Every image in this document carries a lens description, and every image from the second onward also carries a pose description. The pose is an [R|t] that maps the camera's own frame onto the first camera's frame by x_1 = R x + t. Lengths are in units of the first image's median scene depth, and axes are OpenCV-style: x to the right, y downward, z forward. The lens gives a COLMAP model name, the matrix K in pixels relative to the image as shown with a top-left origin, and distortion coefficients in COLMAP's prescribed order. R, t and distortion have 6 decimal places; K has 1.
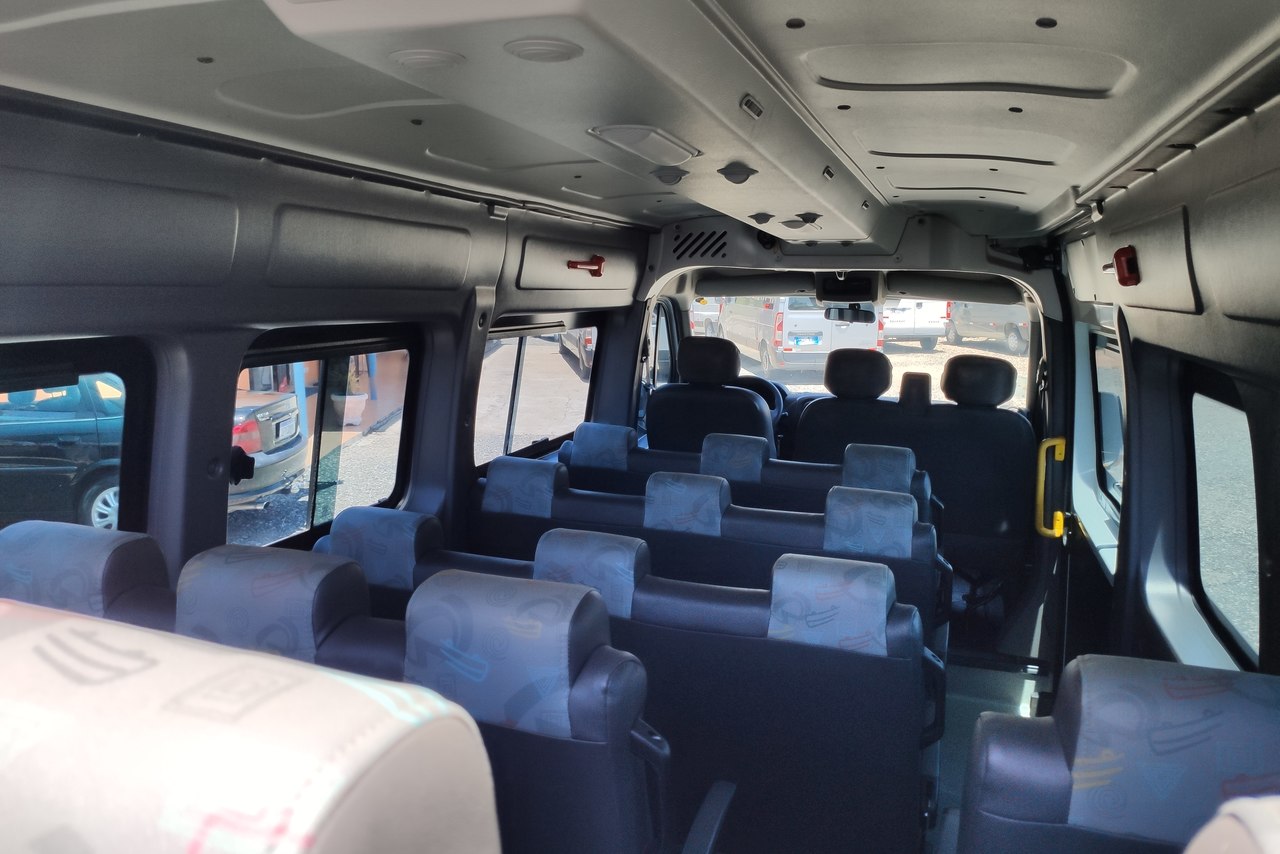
lens RADIAL K [[948.1, 0, 637.7], [0, 948.1, 421.8], [0, 0, 1]] dist [0.075012, -0.112616]
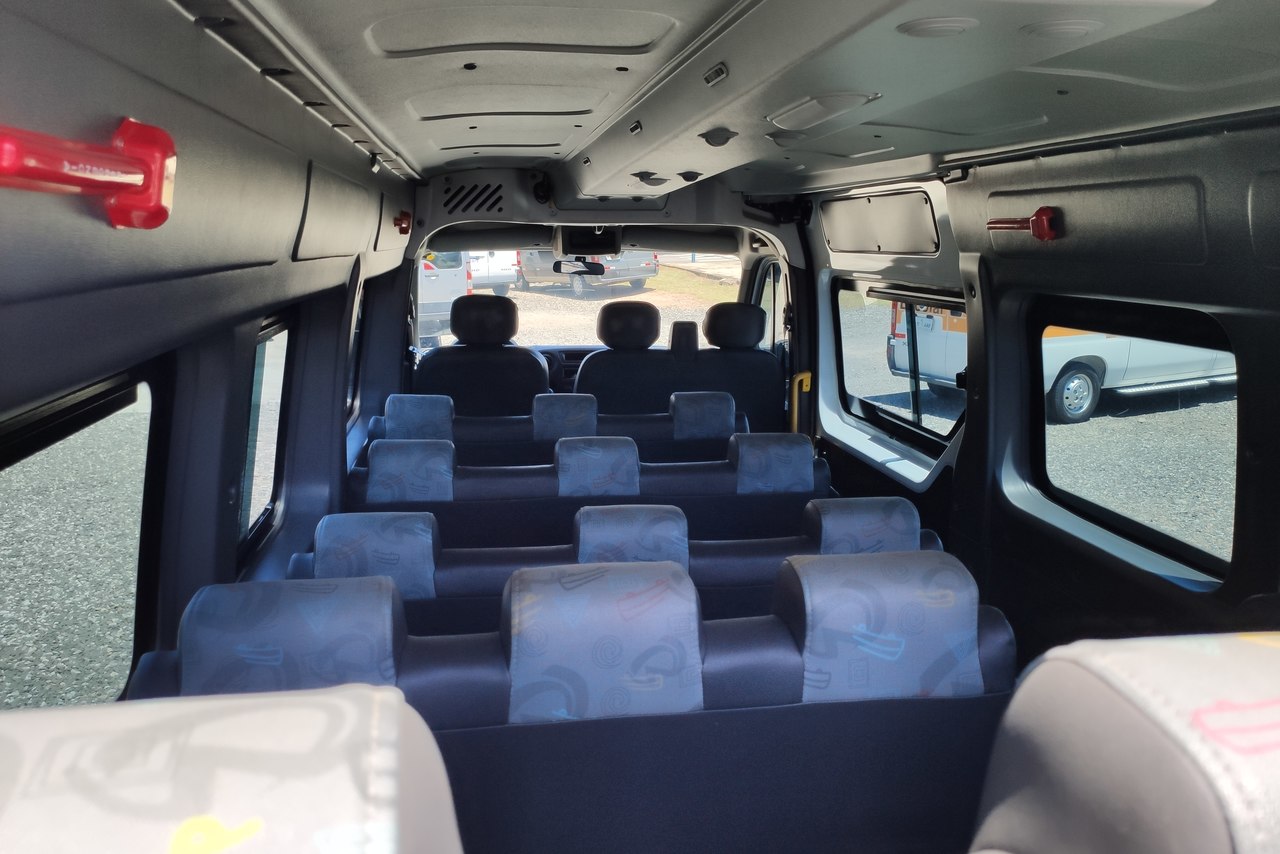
lens RADIAL K [[948.1, 0, 637.7], [0, 948.1, 421.8], [0, 0, 1]] dist [0.075012, -0.112616]
pose [[0.894023, -0.099875, 0.436747, -0.243662], [0.076549, 0.994553, 0.070737, -0.019804], [-0.441433, -0.029808, 0.896799, 0.068486]]
